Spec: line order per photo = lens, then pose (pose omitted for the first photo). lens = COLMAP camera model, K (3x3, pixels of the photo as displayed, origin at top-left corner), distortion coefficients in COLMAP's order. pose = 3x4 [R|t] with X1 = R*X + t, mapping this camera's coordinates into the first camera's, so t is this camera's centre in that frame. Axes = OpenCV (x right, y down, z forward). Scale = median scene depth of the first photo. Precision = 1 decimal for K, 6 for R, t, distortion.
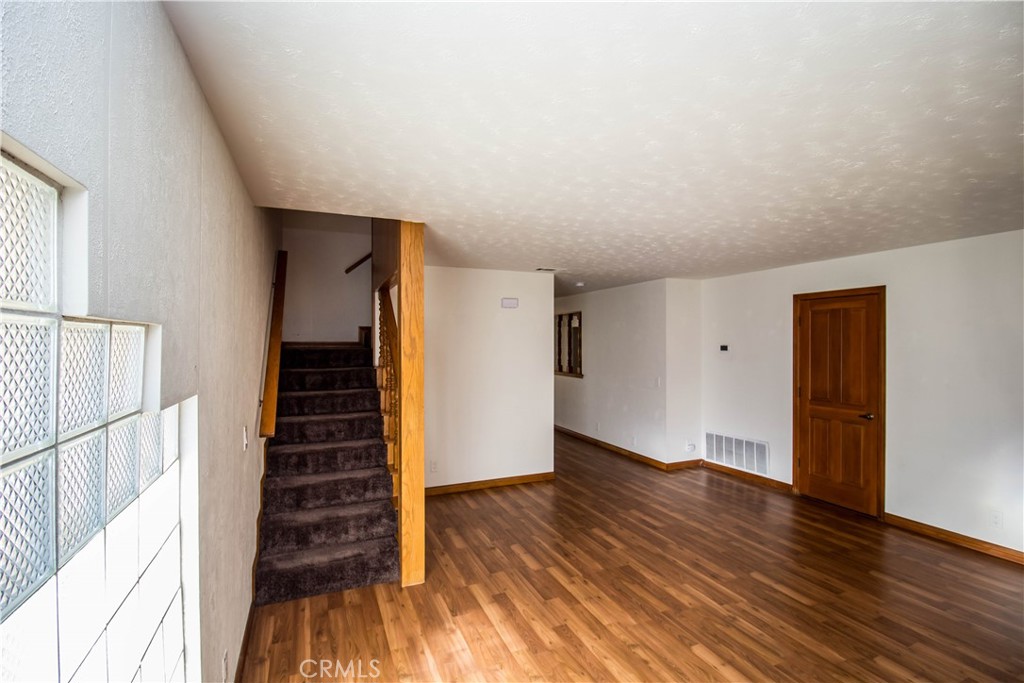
lens RADIAL K [[475.7, 0, 512.0], [0, 475.7, 341.5], [0, 0, 1]] dist [0.003417, -0.011559]
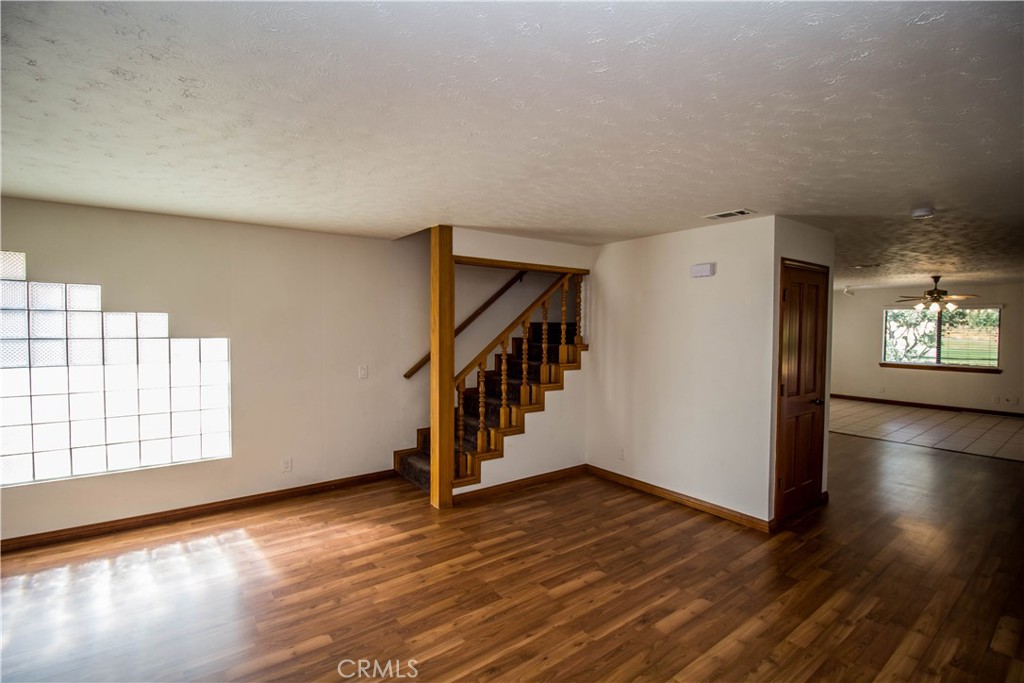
lens RADIAL K [[475.7, 0, 512.0], [0, 475.7, 341.5], [0, 0, 1]] dist [0.003417, -0.011559]
pose [[0.242846, 0.036298, -0.969386, 1.004722], [-0.004998, 0.999333, 0.036167, 0.015168], [0.970052, -0.003938, 0.242865, 0.829054]]
